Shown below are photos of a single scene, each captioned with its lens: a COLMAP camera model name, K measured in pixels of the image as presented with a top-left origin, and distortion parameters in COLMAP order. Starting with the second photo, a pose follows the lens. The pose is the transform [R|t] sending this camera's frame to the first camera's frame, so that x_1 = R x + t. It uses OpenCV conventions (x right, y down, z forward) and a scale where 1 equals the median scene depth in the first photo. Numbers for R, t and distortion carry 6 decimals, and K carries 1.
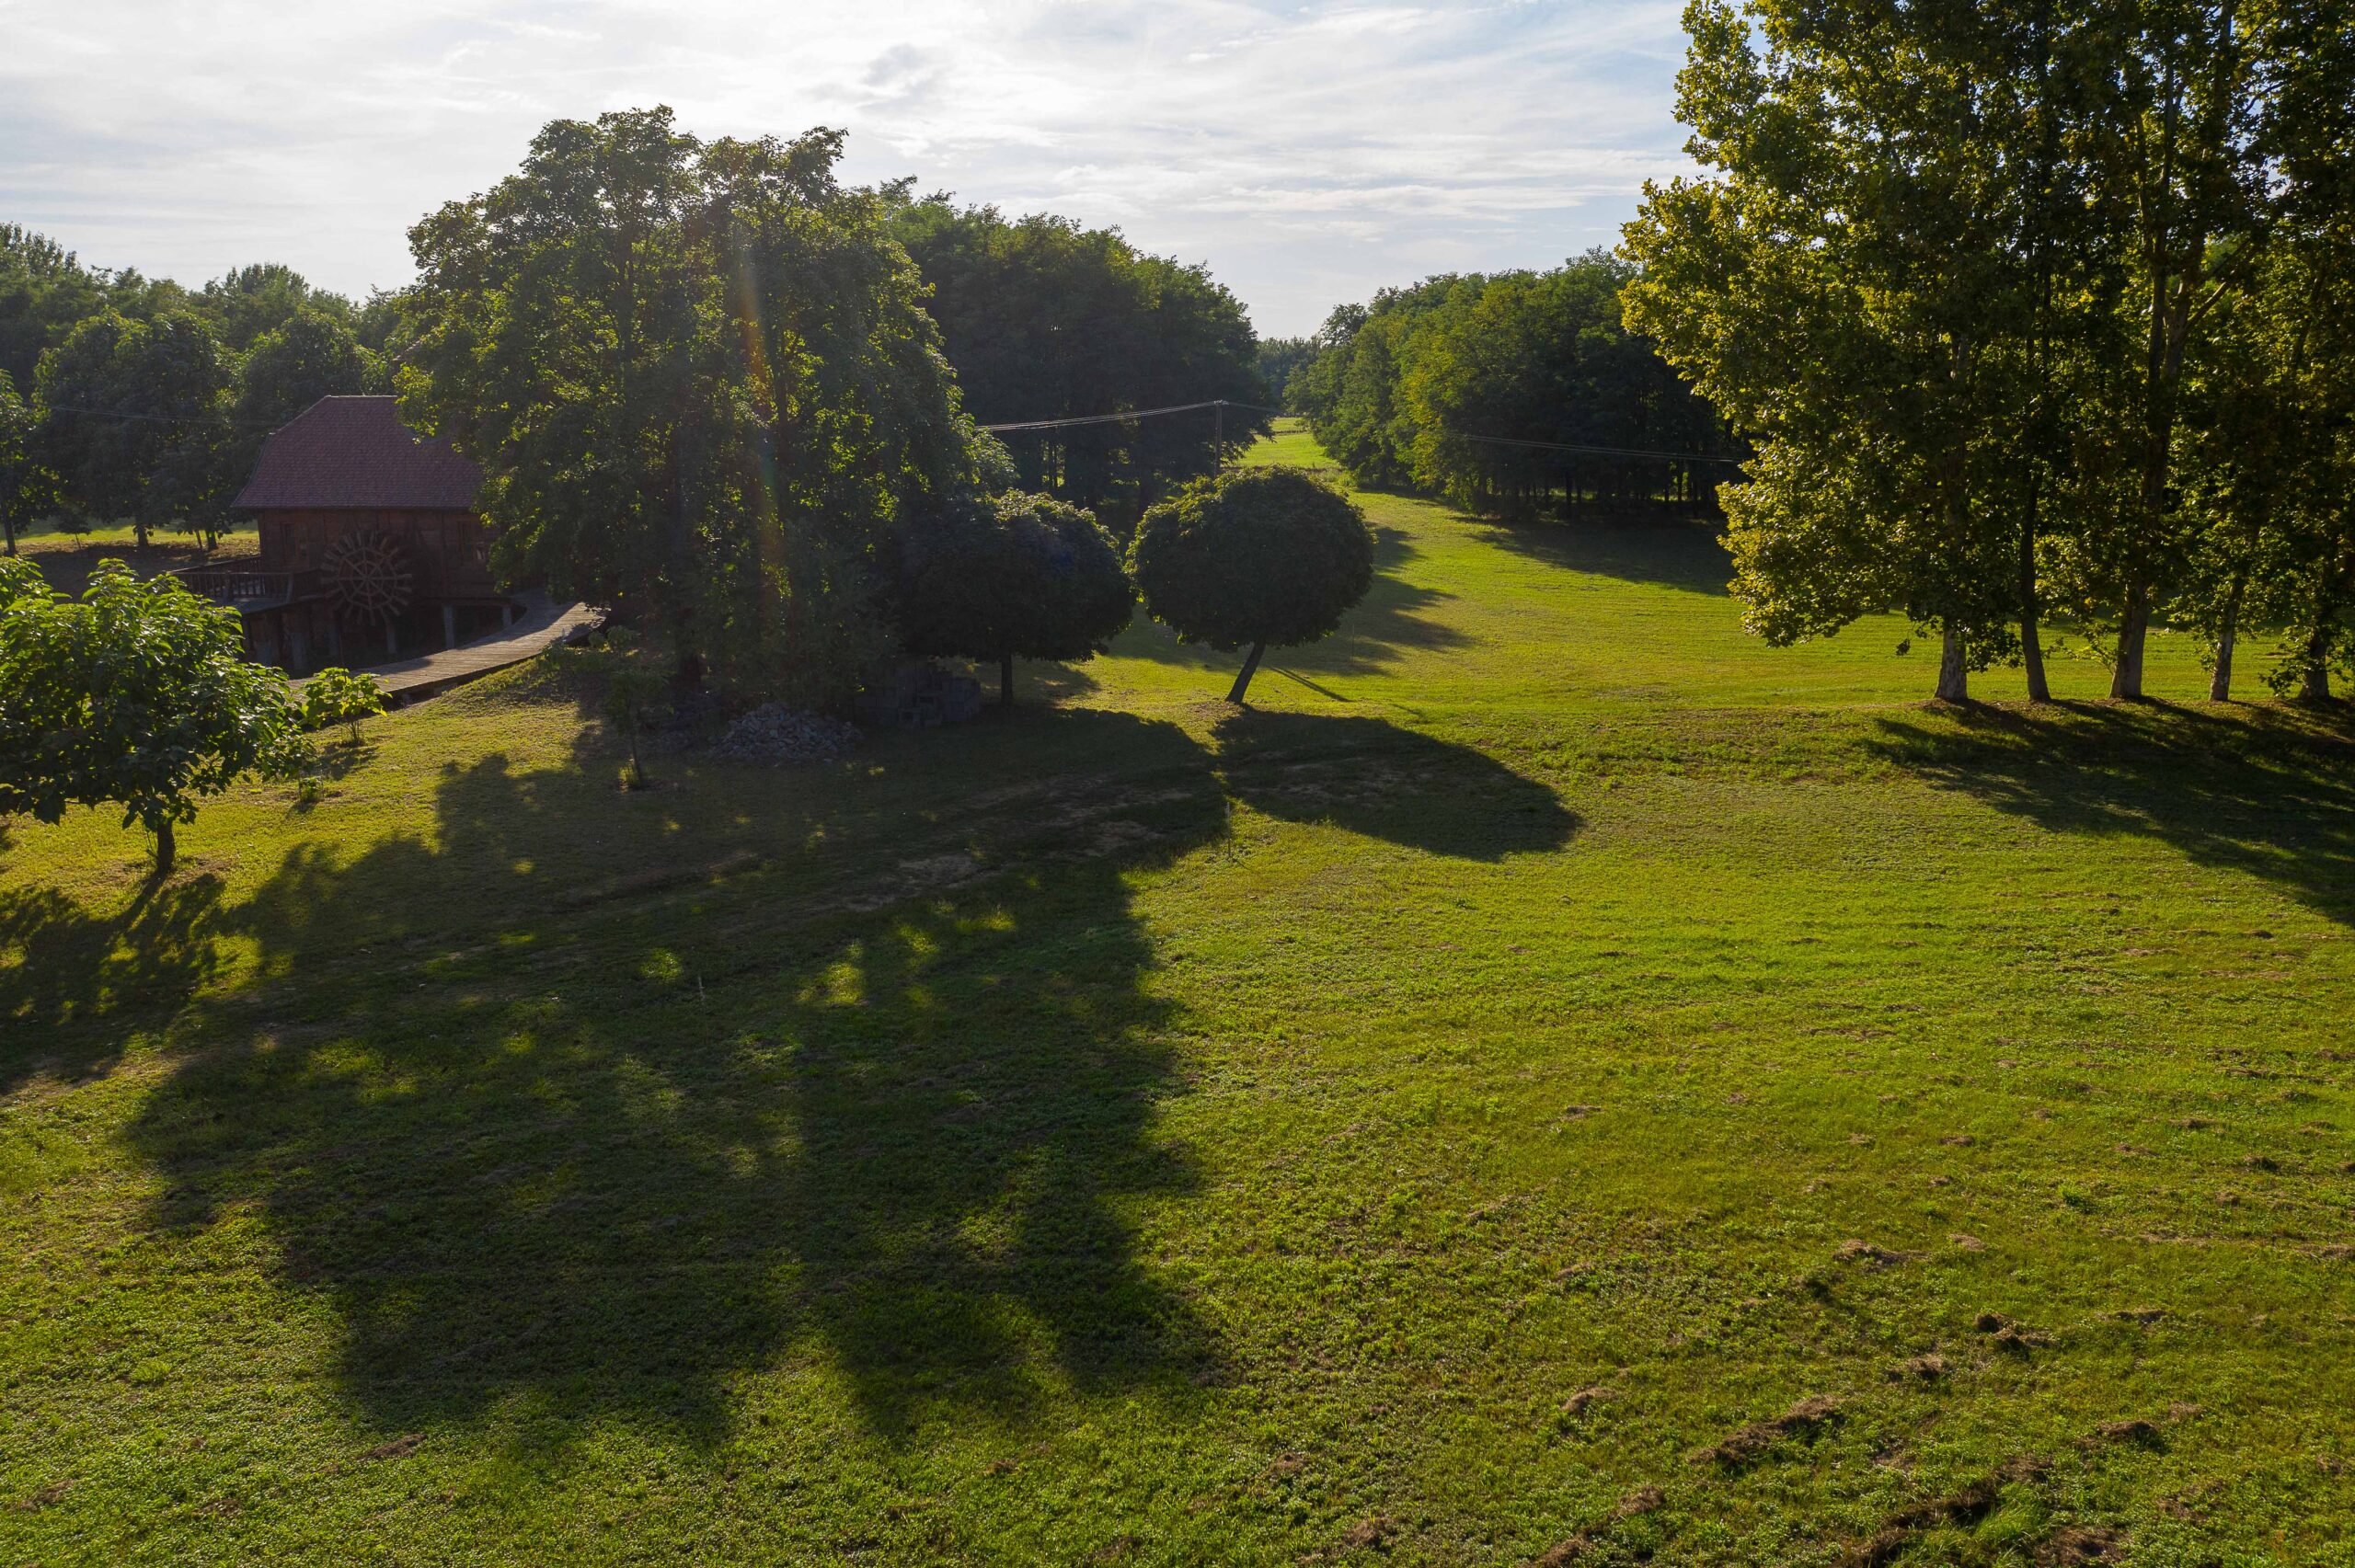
lens RADIAL K [[1842.7, 0, 1177.5], [0, 1842.7, 784.0], [0, 0, 1]] dist [-0.016204, 0.006669]
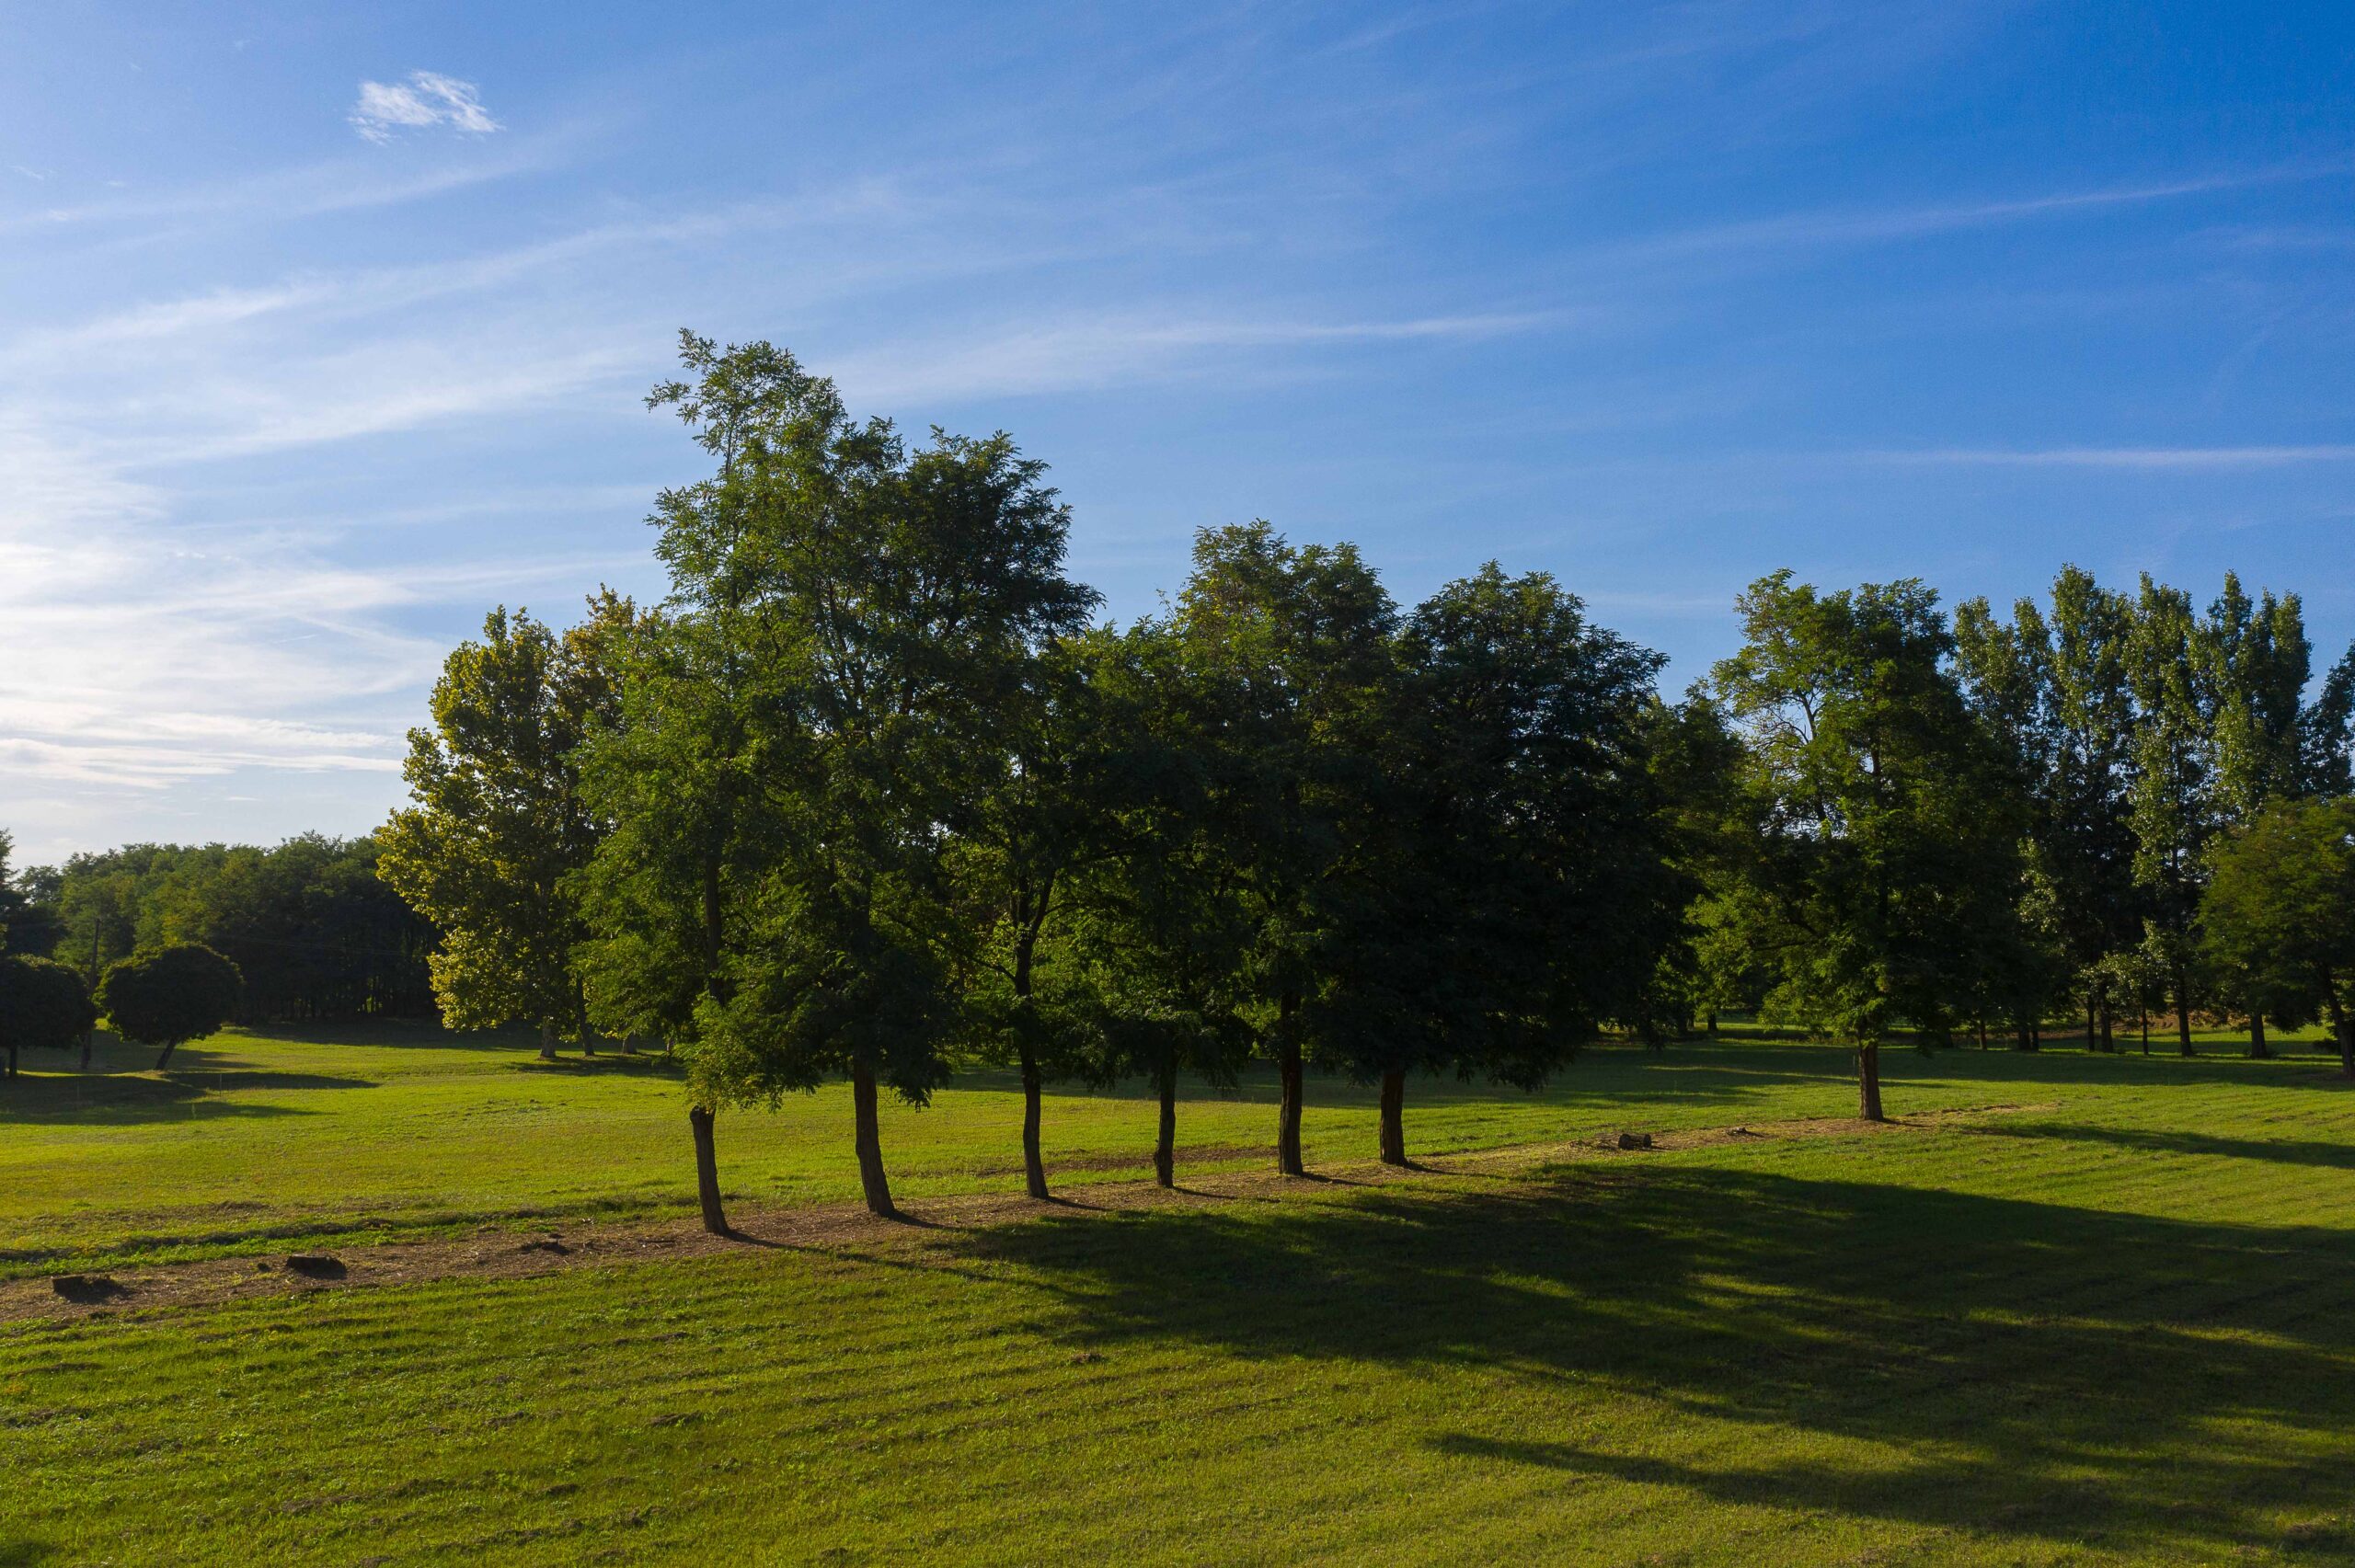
lens RADIAL K [[1842.7, 0, 1177.5], [0, 1842.7, 784.0], [0, 0, 1]] dist [-0.016204, 0.006669]
pose [[0.767197, 0.063722, 0.638238, -0.394086], [0.134828, 0.956799, -0.257598, 0.304141], [-0.627080, 0.283681, 0.725462, -1.084220]]
